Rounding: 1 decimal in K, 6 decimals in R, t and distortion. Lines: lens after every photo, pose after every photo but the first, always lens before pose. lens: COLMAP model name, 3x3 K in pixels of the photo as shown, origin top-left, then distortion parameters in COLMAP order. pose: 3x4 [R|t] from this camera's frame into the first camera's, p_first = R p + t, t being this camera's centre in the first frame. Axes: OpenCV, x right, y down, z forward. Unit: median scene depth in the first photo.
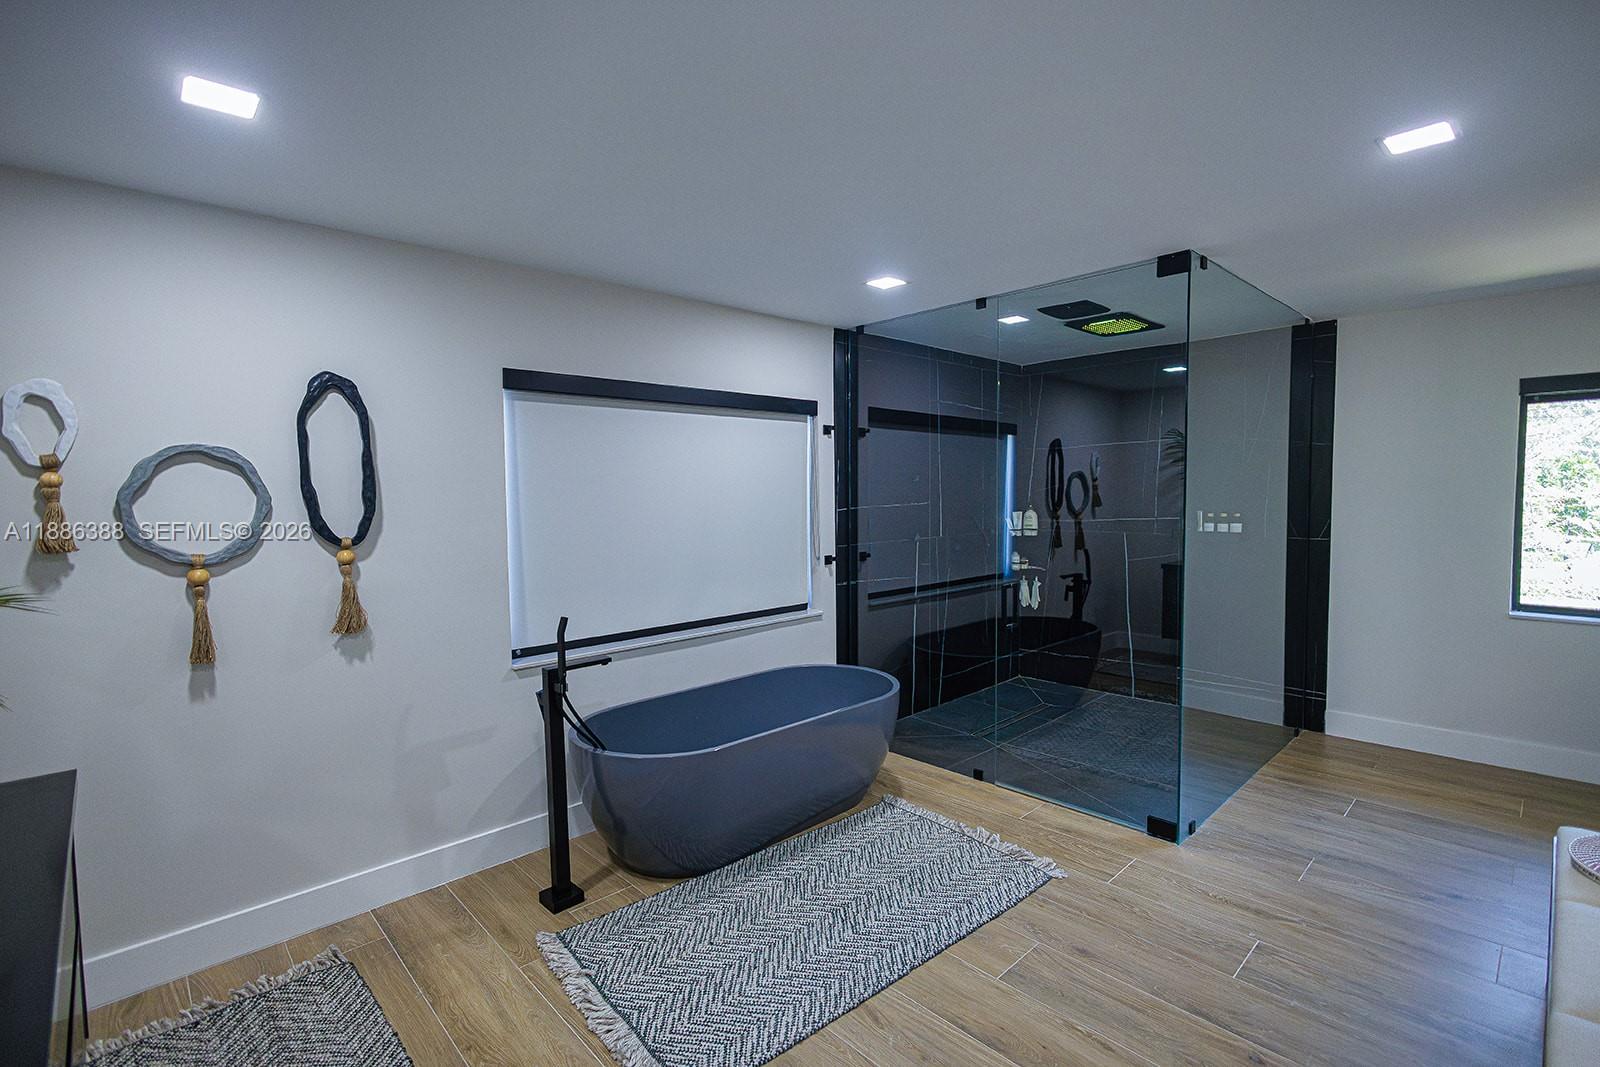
lens RADIAL K [[733.2, 0, 802.7], [0, 733.2, 532.4], [0, 0, 1]] dist [0.006449, -0.000471]
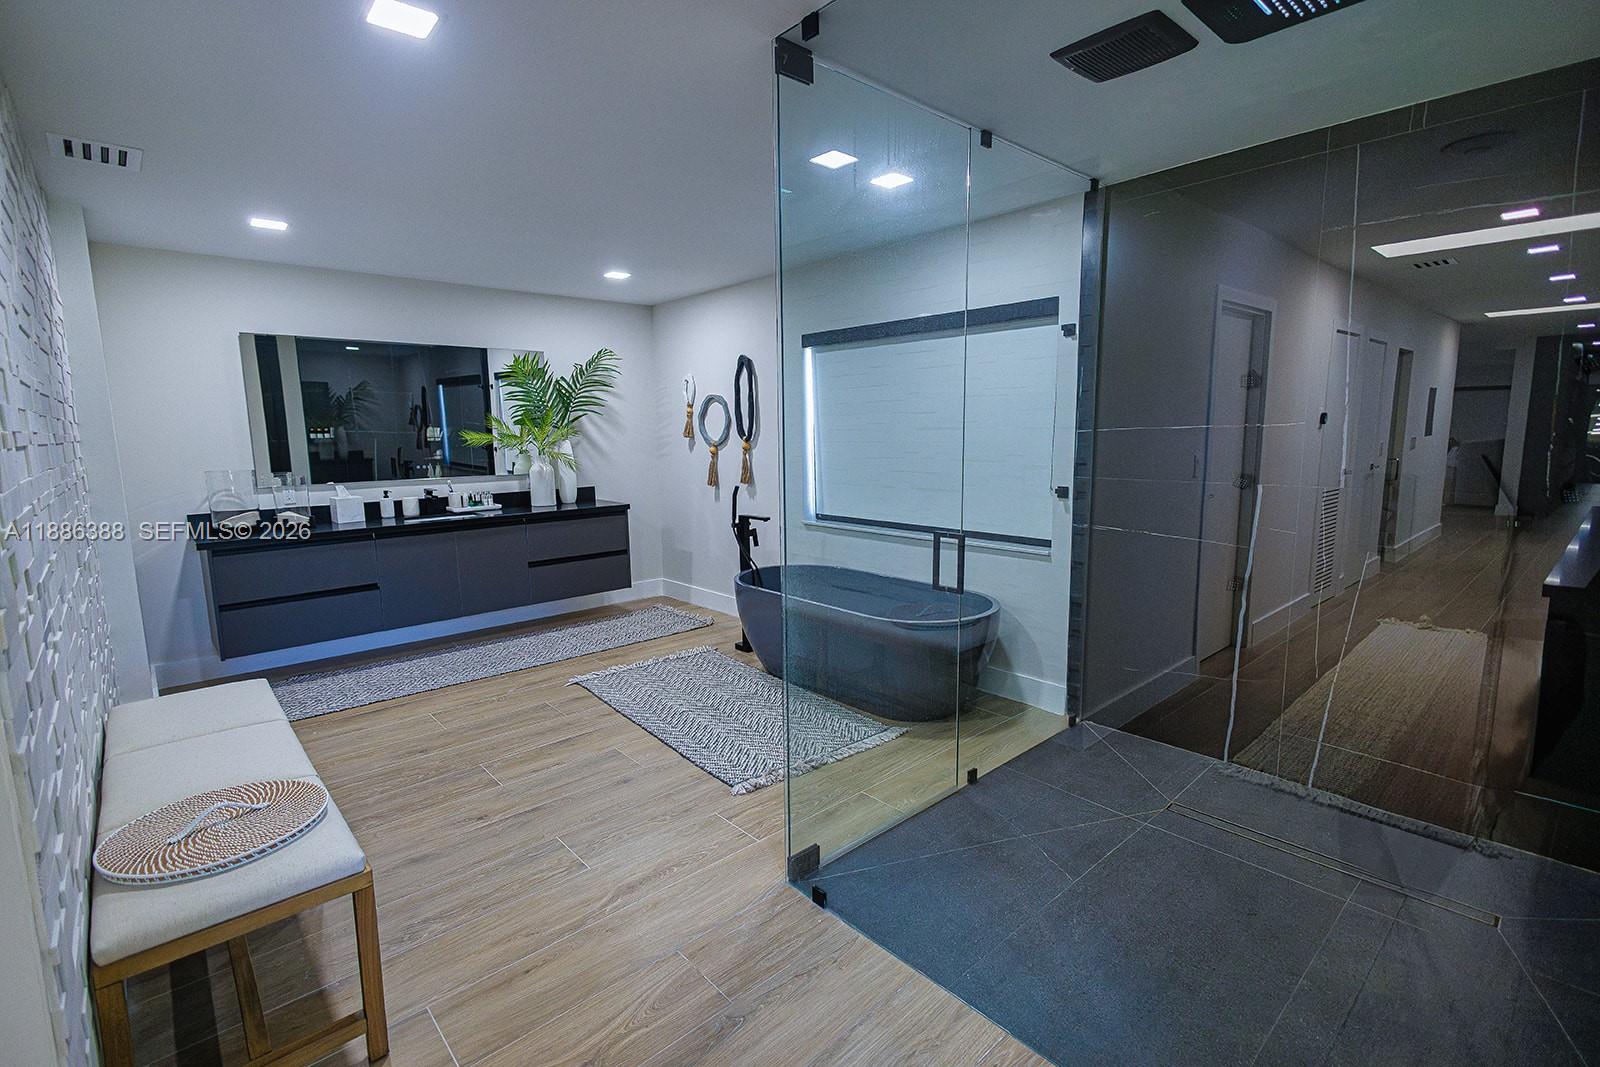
lens RADIAL K [[733.2, 0, 802.7], [0, 733.2, 532.4], [0, 0, 1]] dist [0.006449, -0.000471]
pose [[-0.028288, 0.155306, -0.987461, 1.423682], [-0.050271, 0.986386, 0.156577, -0.053506], [0.998335, 0.054070, -0.020096, 1.205412]]
